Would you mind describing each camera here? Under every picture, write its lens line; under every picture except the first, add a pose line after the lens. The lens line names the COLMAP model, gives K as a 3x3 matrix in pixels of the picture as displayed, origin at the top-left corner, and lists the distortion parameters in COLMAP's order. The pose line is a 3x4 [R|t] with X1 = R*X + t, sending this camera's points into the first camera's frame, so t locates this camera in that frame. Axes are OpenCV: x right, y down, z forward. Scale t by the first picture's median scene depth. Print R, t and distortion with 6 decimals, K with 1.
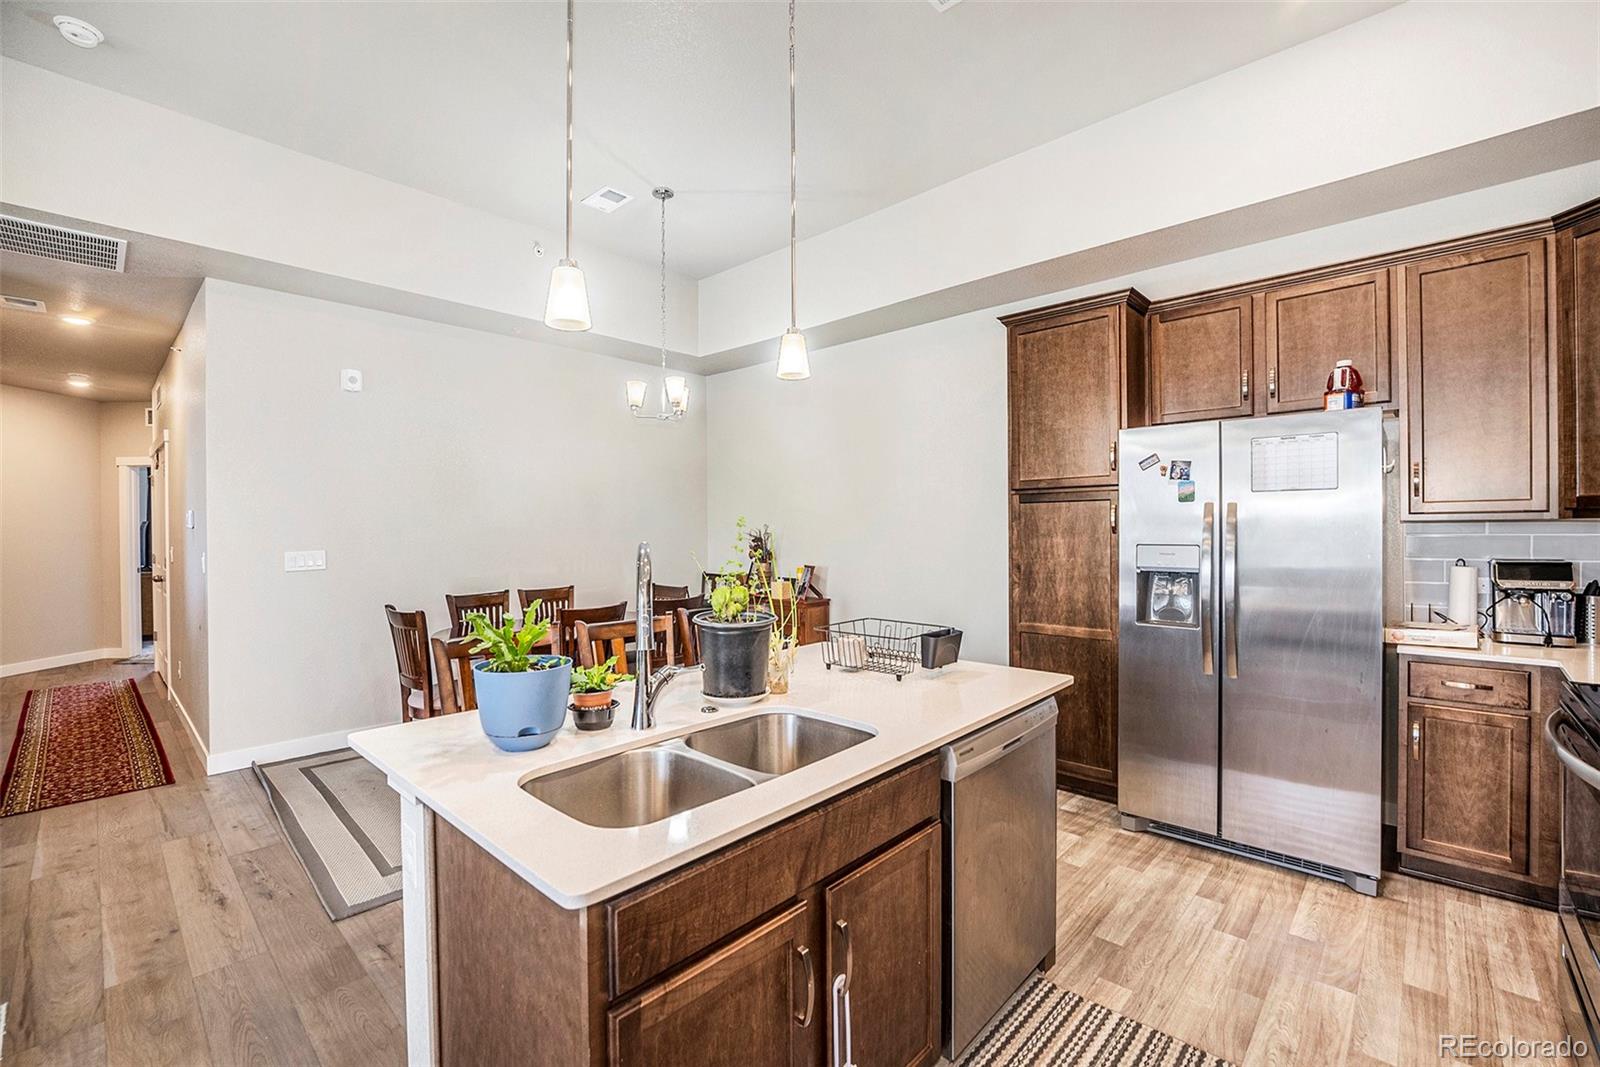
lens RADIAL K [[693.8, 0, 817.8], [0, 693.8, 533.6], [0, 0, 1]] dist [-0.036422, 0.005320]
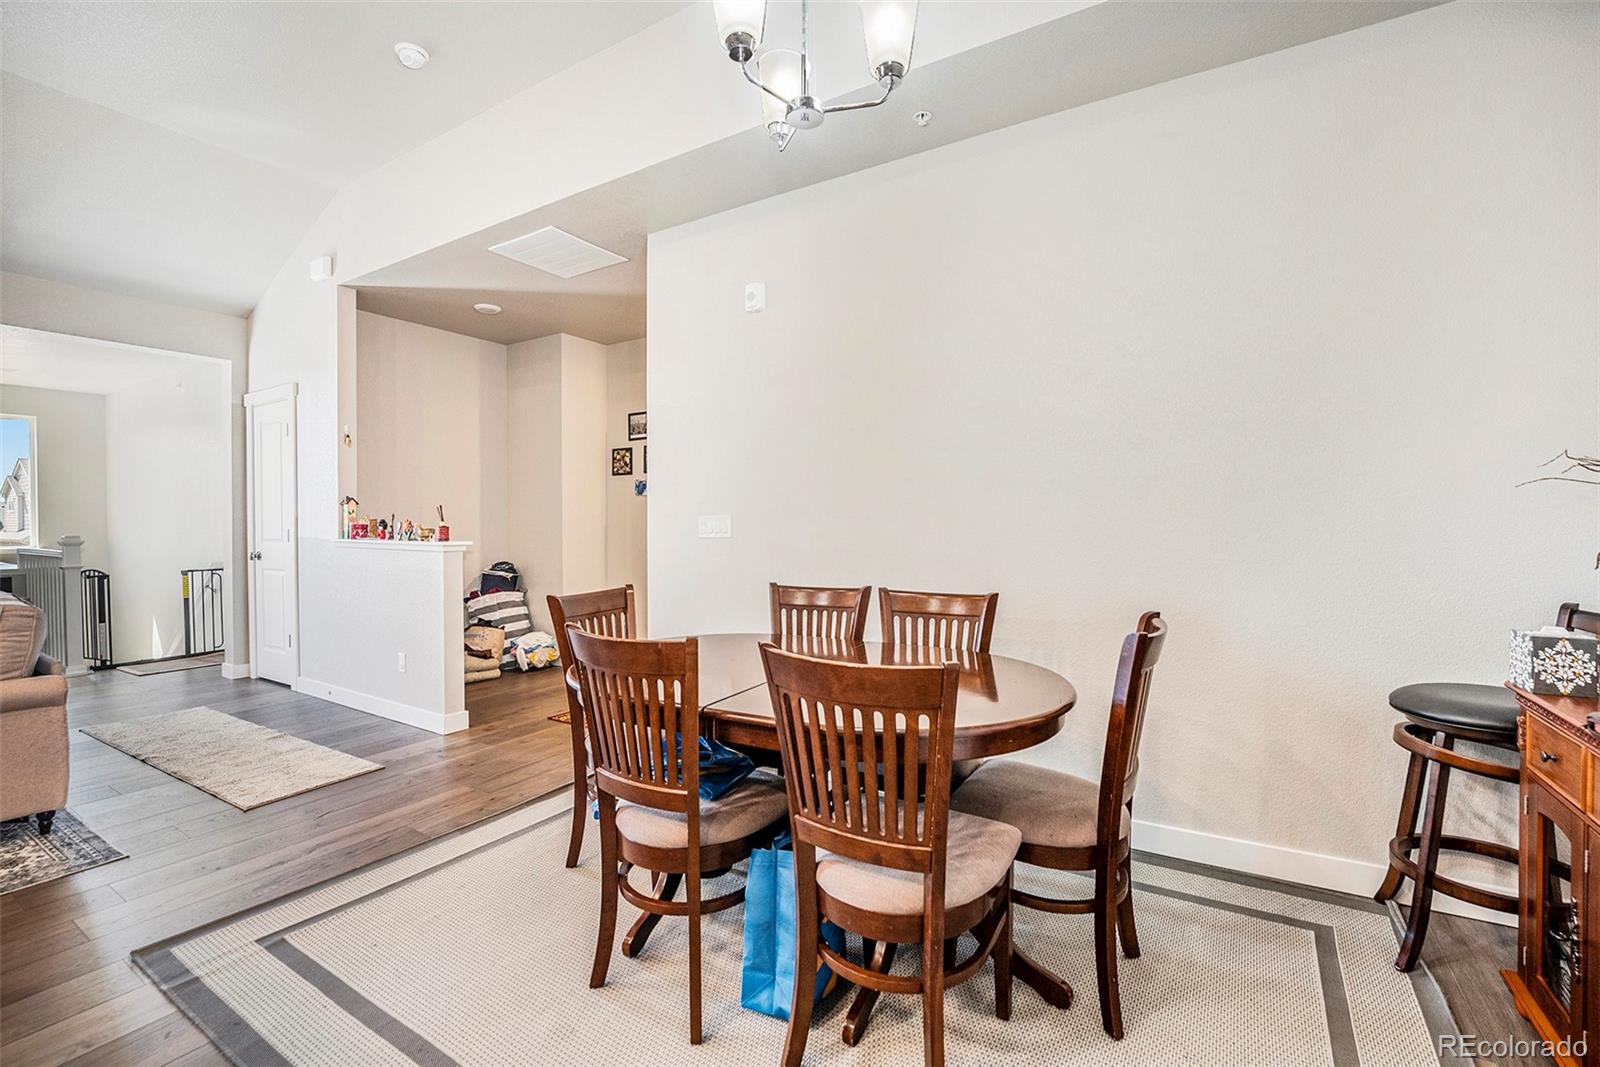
lens RADIAL K [[689.1, 0, 803.6], [0, 689.1, 531.9], [0, 0, 1]] dist [-0.021024, 0.000219]
pose [[0.179133, 0.022721, -0.983562, 0.121222], [-0.008653, 0.999731, 0.021518, 0.030401], [0.983787, 0.004656, 0.179281, 1.044839]]
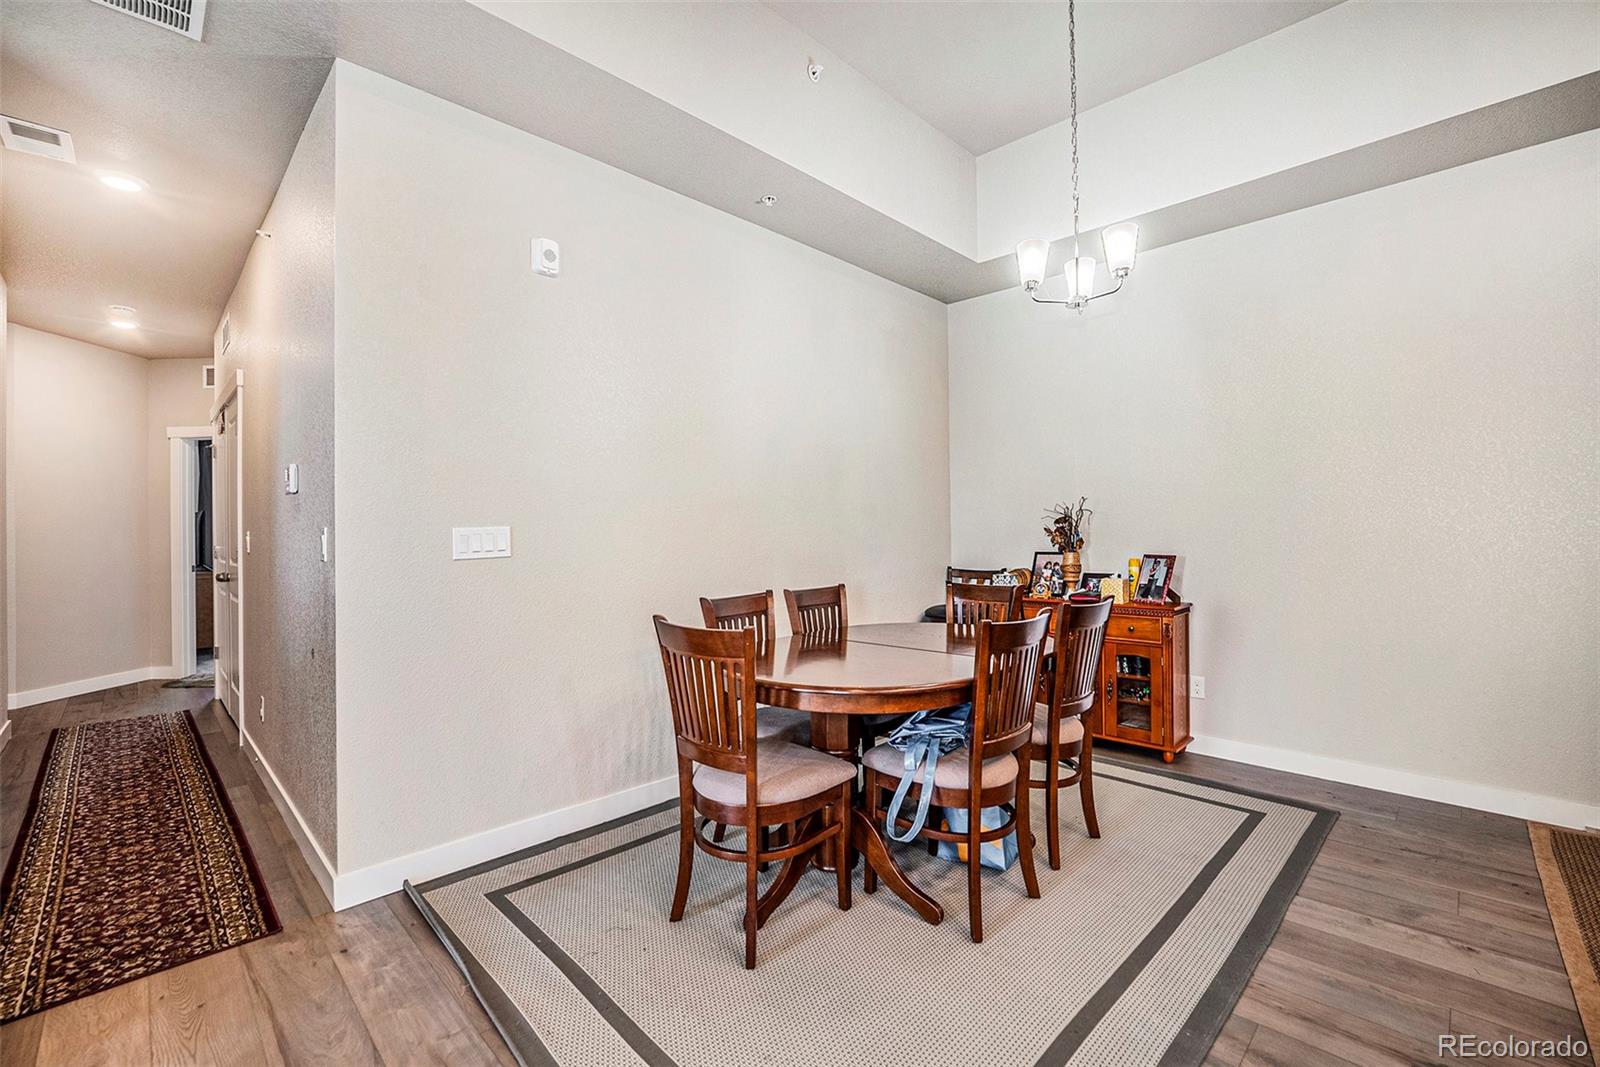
lens RADIAL K [[689.1, 0, 803.6], [0, 689.1, 531.9], [0, 0, 1]] dist [-0.021024, 0.000219]
pose [[0.998985, -0.003590, -0.044910, -0.478762], [0.003093, 0.999933, -0.011133, 0.042193], [0.044947, 0.010983, 0.998929, 0.435614]]
